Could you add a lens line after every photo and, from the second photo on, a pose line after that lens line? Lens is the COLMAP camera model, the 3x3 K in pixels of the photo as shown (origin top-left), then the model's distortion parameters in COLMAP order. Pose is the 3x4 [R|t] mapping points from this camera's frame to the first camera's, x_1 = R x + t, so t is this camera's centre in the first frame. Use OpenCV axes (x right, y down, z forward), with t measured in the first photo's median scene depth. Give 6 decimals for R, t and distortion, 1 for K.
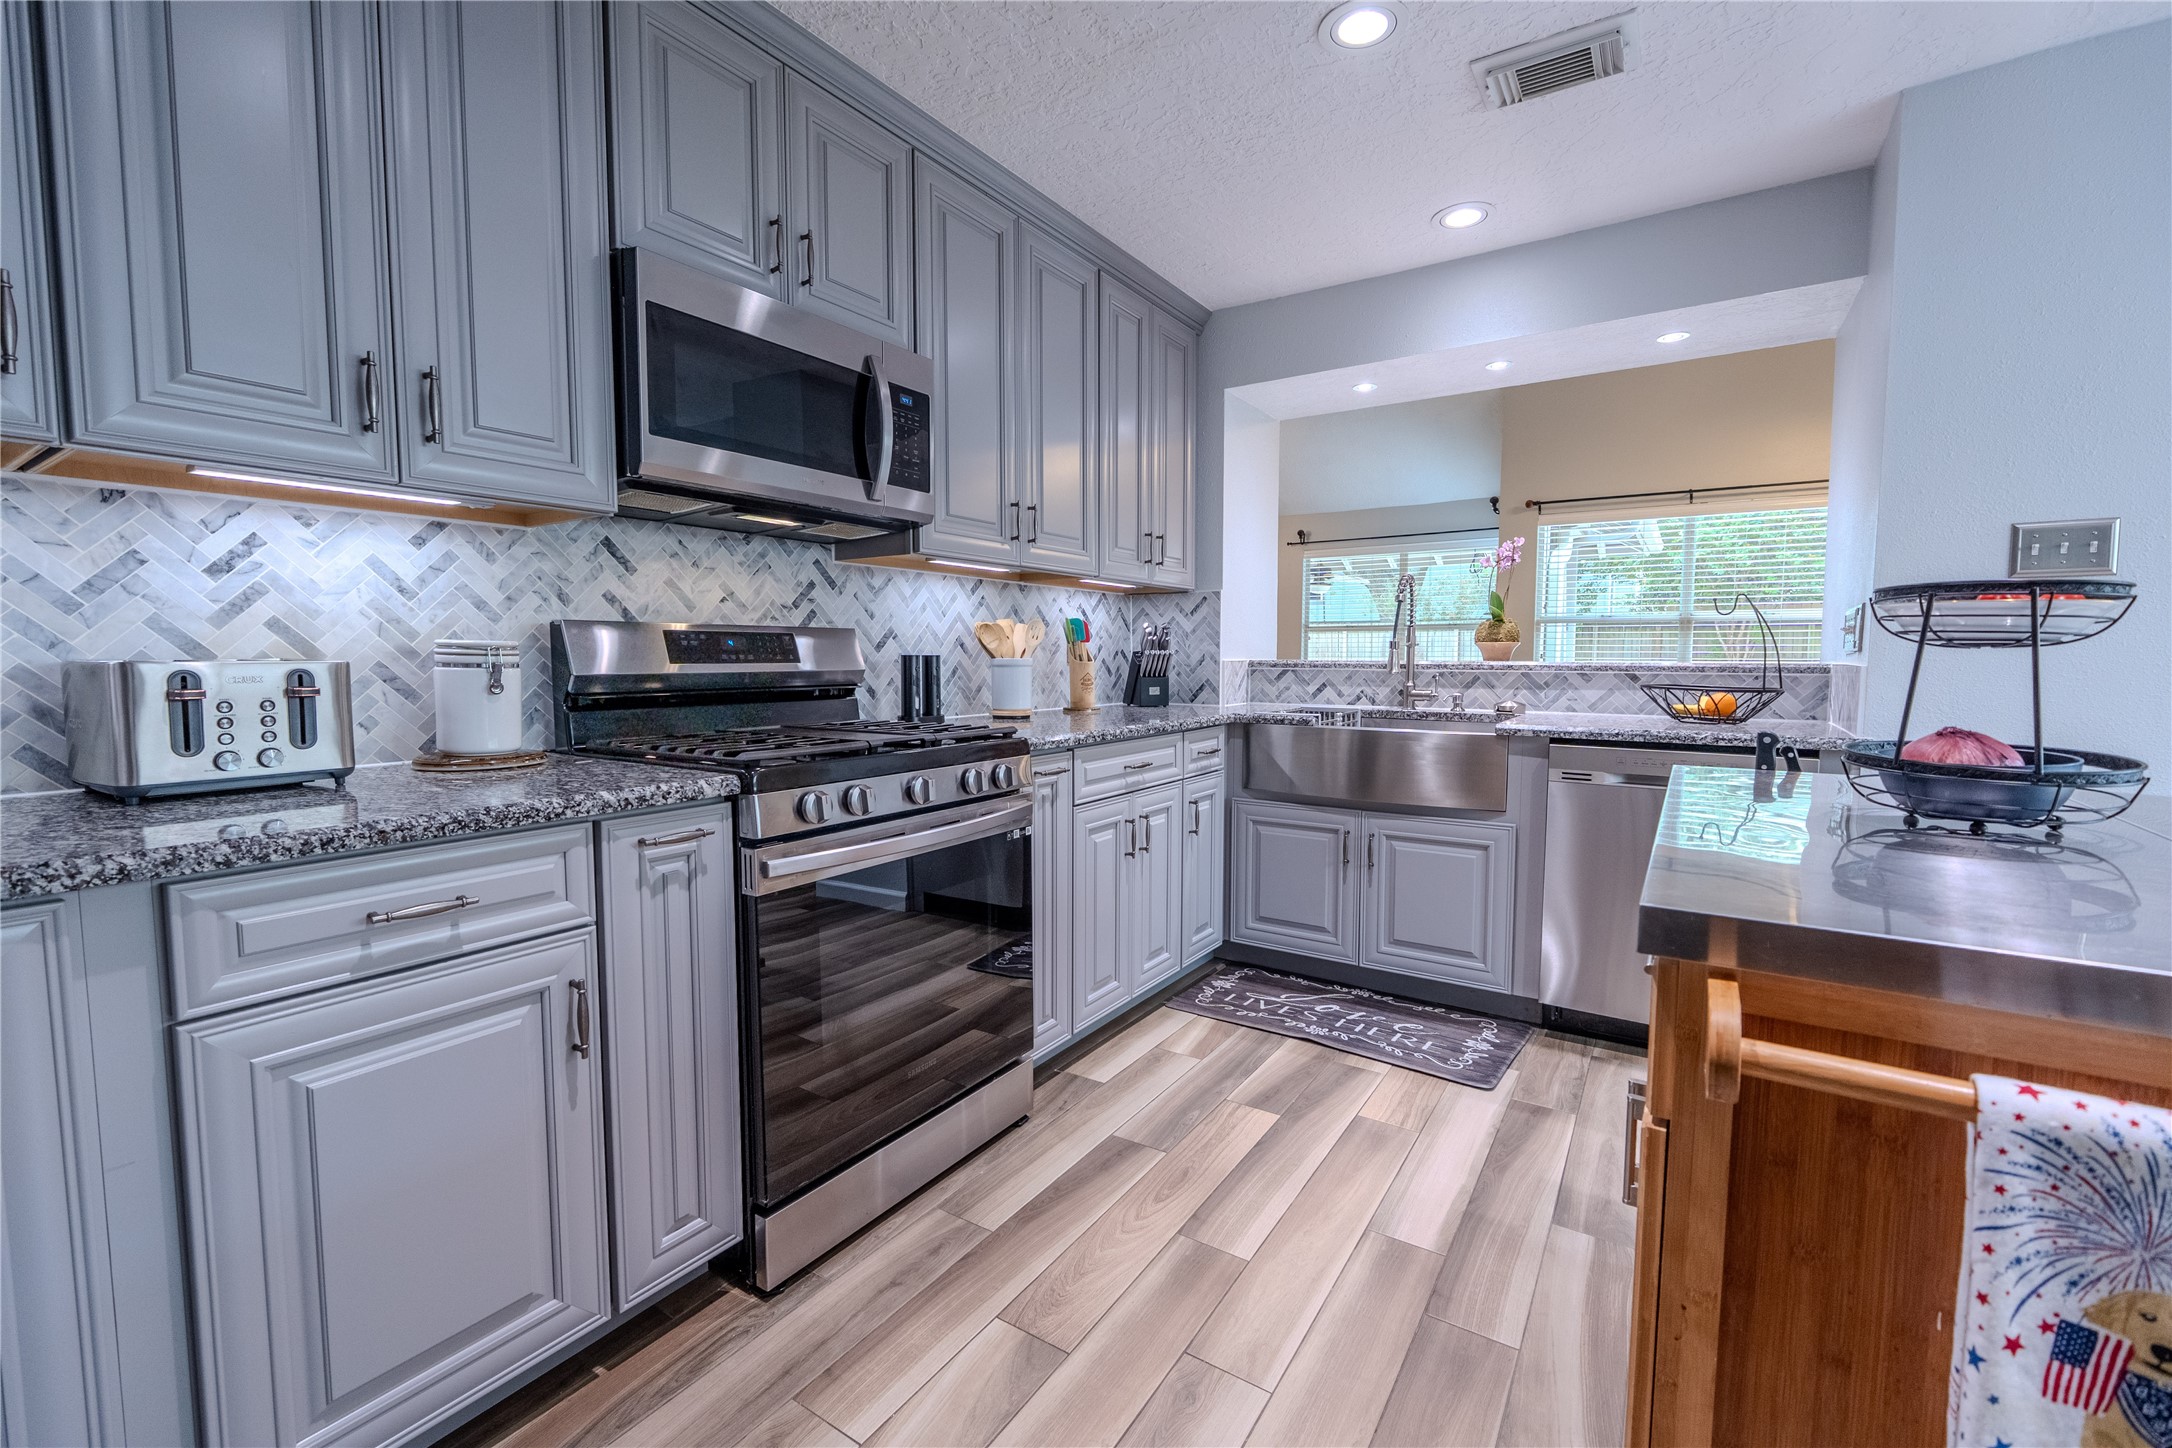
lens RADIAL K [[912.2, 0, 1089.9], [0, 912.2, 720.3], [0, 0, 1]] dist [-0.002773, -0.000669]
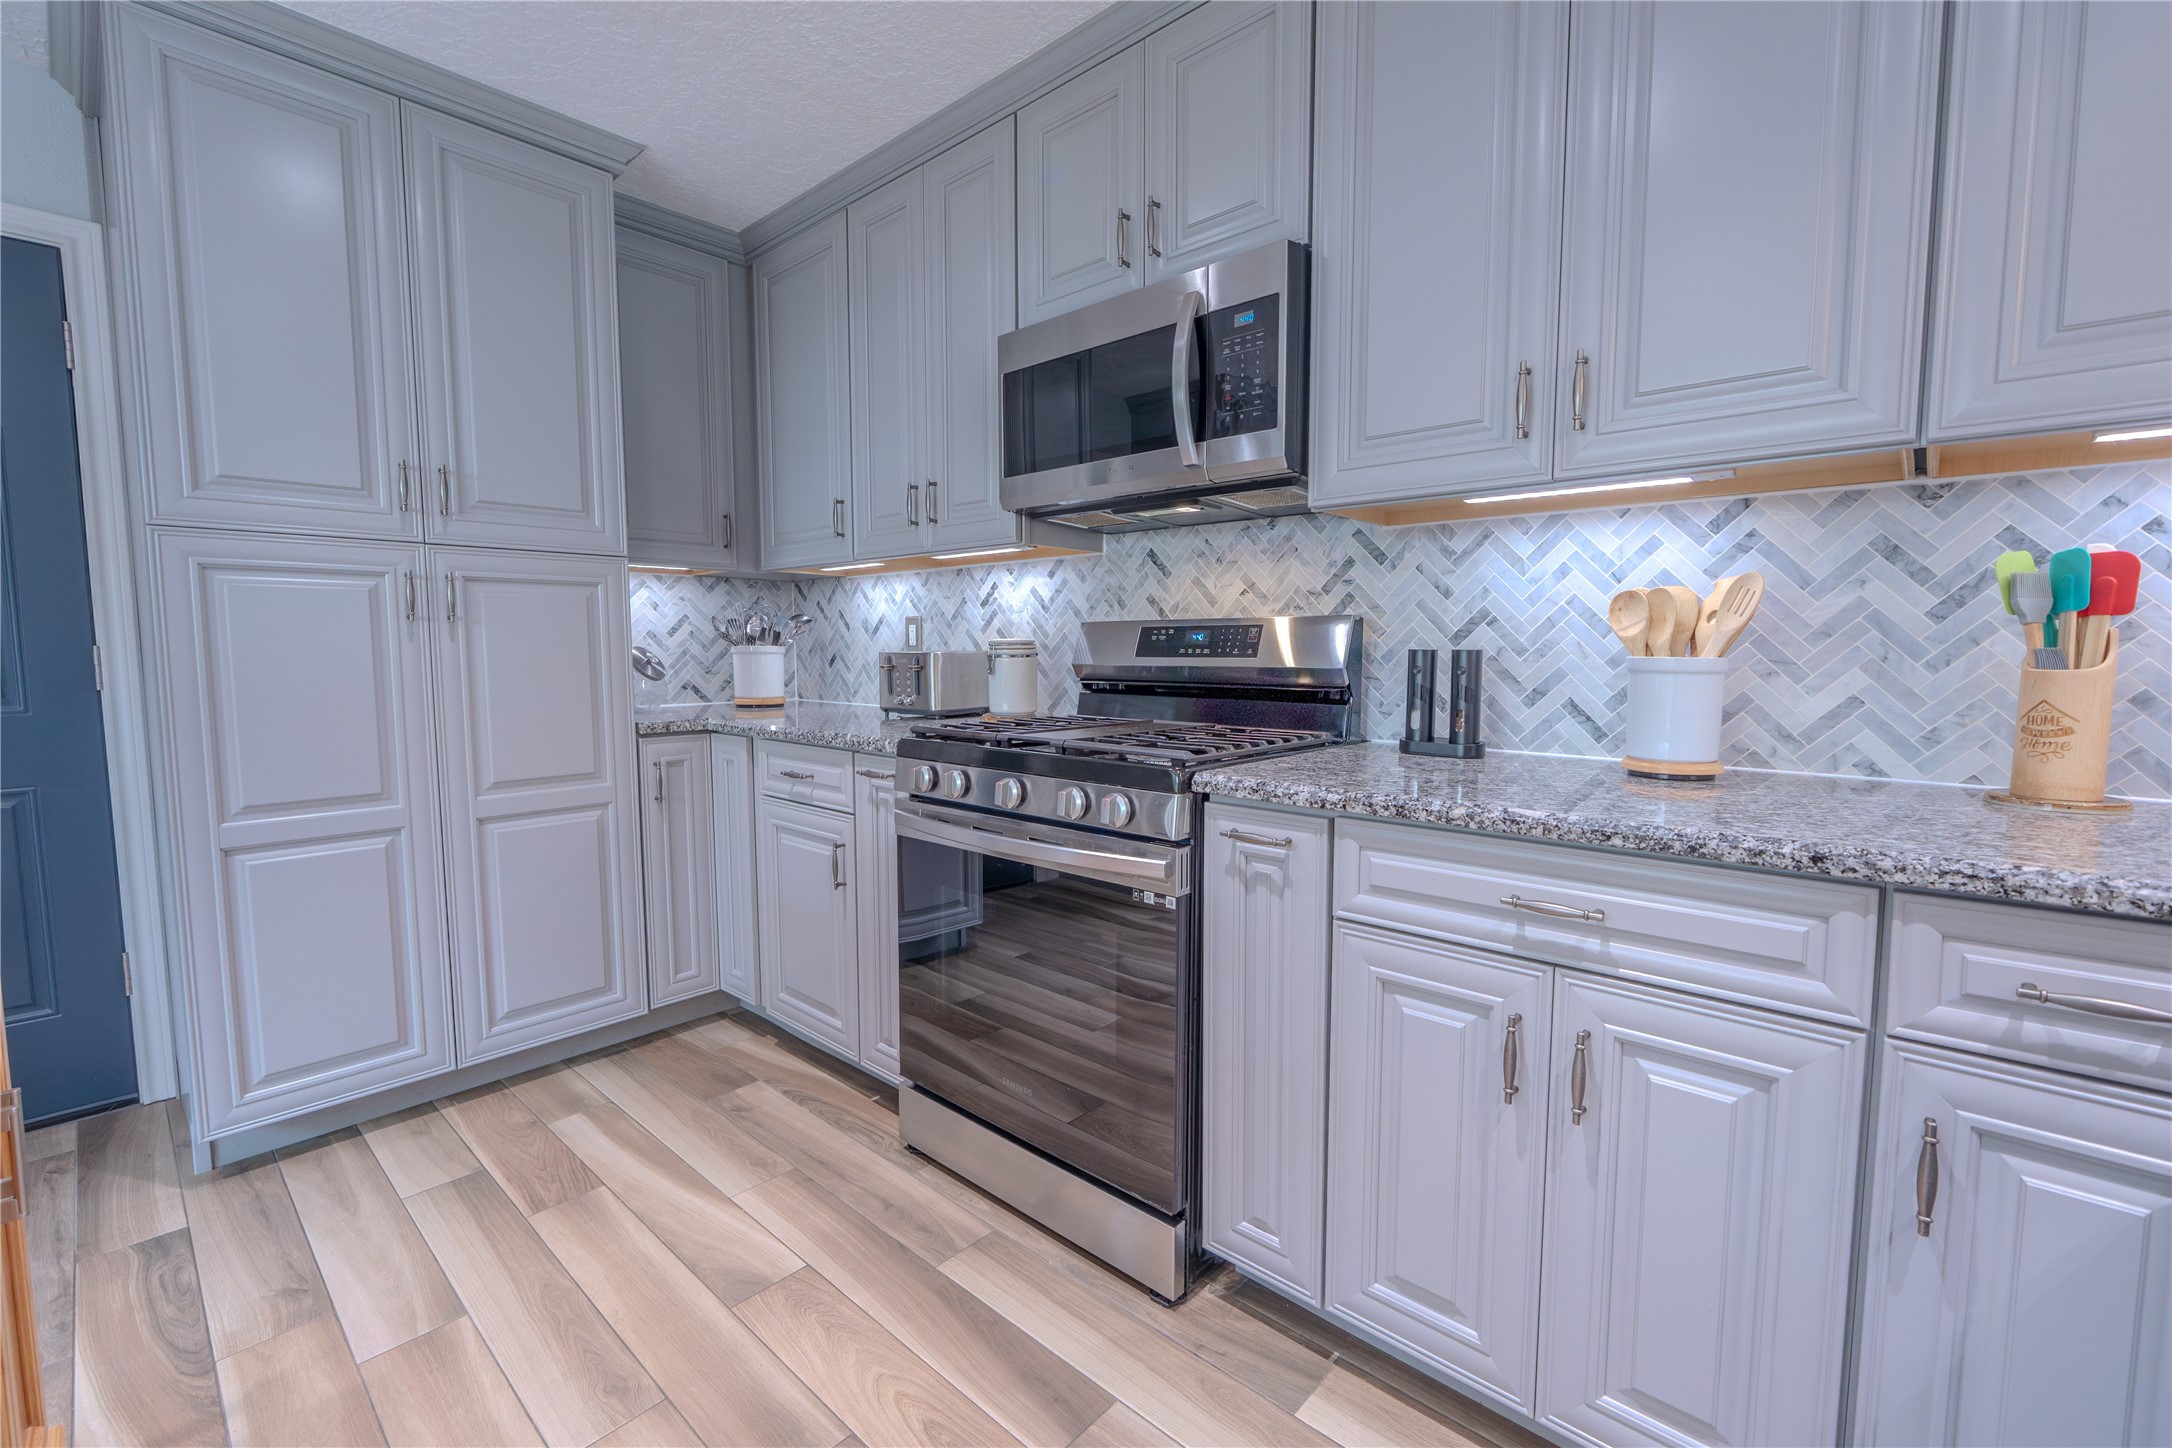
lens RADIAL K [[912.2, 0, 1089.9], [0, 912.2, 720.3], [0, 0, 1]] dist [-0.002773, -0.000669]
pose [[-0.149838, 0.081381, -0.985356, 0.607410], [-0.068375, 0.993368, 0.092440, -0.077031], [0.986343, 0.081225, -0.143280, 1.013624]]
